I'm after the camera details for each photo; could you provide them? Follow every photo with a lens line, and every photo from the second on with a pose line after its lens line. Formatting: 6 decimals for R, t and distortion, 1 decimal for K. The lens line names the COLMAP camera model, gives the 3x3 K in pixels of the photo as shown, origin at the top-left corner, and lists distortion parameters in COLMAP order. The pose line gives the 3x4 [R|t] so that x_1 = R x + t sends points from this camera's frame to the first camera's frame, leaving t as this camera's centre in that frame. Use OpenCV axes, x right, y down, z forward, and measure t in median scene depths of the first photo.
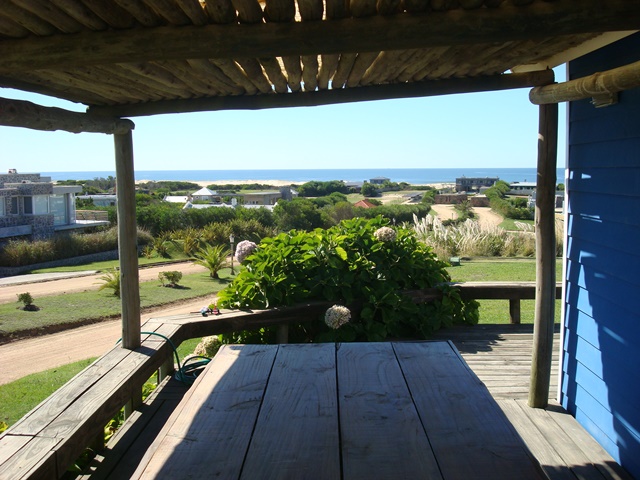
lens RADIAL K [[663.7, 0, 320.0], [0, 663.7, 240.0], [0, 0, 1]] dist [-0.075214, -0.004897]
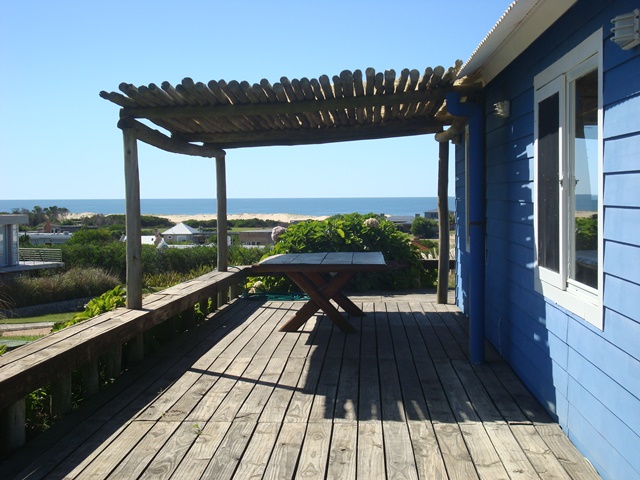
lens RADIAL K [[987.9, 0, 320.0], [0, 987.9, 240.0], [0, 0, 1]] dist [-0.004737, -0.014483]
pose [[0.999535, 0.002069, -0.030411, 0.051251], [-0.003983, 0.998006, -0.063001, 0.172497], [0.030220, 0.063093, 0.997550, -1.232958]]
